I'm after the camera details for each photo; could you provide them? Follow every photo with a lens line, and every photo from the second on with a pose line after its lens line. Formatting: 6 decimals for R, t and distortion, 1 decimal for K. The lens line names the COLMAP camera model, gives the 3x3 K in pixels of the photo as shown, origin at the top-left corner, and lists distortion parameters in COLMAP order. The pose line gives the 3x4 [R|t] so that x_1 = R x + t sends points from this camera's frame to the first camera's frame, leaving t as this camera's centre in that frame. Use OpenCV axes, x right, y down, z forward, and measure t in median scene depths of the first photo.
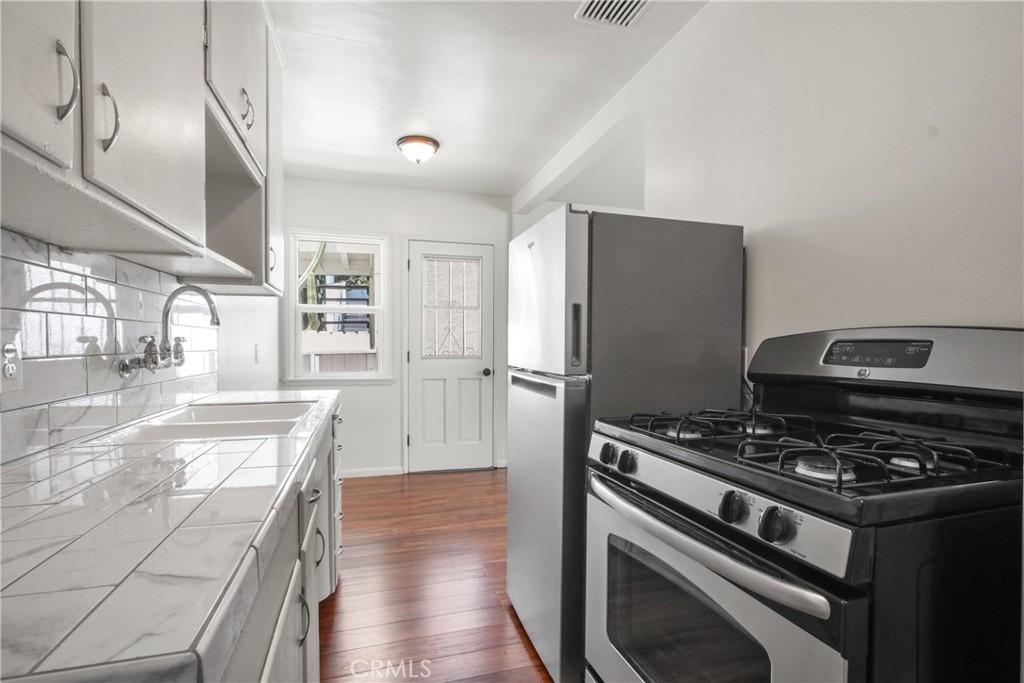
lens RADIAL K [[481.6, 0, 512.0], [0, 481.6, 346.6], [0, 0, 1]] dist [-0.015221, 0.003914]
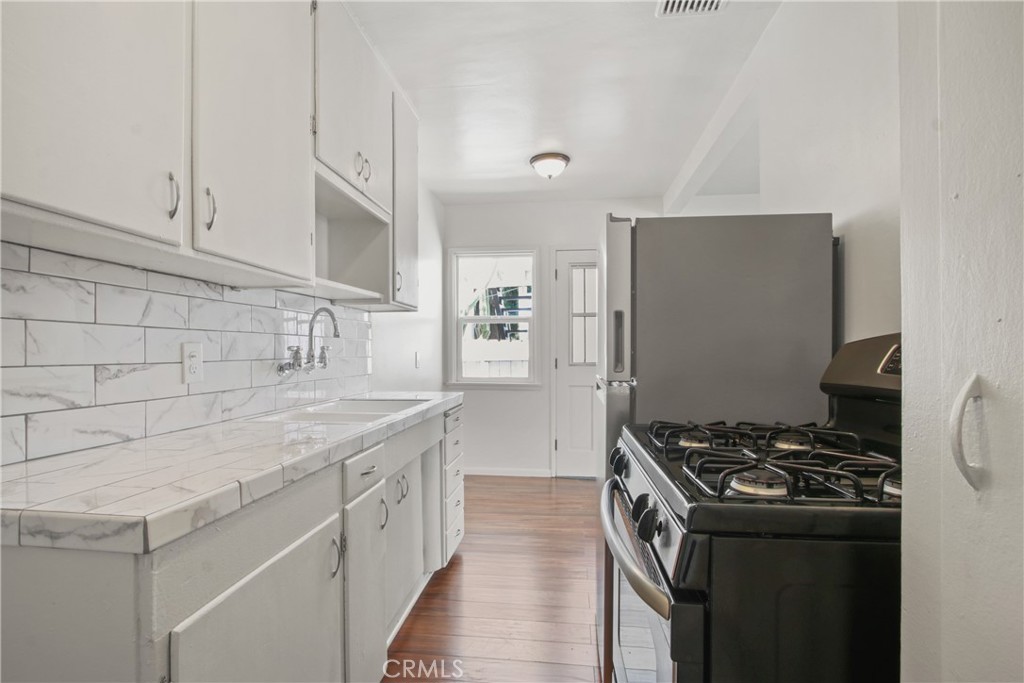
lens RADIAL K [[481.6, 0, 484.3], [0, 481.6, 347.9], [0, 0, 1]] dist [-0.015221, 0.003914]
pose [[0.916030, -0.006589, -0.401056, 0.199654], [0.001520, 0.999915, -0.012956, 0.001241], [0.401107, 0.011258, 0.915962, -0.027455]]
